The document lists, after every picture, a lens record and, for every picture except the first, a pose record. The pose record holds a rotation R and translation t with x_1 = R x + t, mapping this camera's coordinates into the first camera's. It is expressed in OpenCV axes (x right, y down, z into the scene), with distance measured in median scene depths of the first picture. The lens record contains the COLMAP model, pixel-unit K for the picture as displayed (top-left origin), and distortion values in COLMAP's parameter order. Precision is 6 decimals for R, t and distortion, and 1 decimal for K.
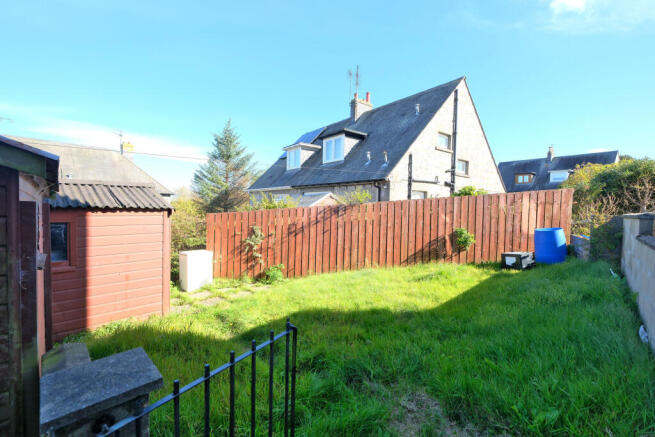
lens RADIAL K [[280.7, 0, 326.5], [0, 280.7, 217.0], [0, 0, 1]] dist [-0.007619, 0.002438]
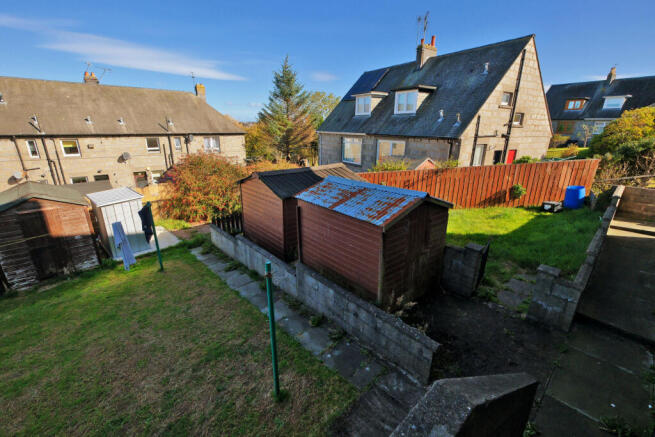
lens RADIAL K [[280.7, 0, 330.4], [0, 280.7, 215.4], [0, 0, 1]] dist [-0.007619, 0.002438]
pose [[0.997416, 0.010710, -0.071045, -0.271025], [0.008494, 0.964316, 0.264618, -0.129384], [0.071344, -0.264538, 0.961733, -0.374317]]
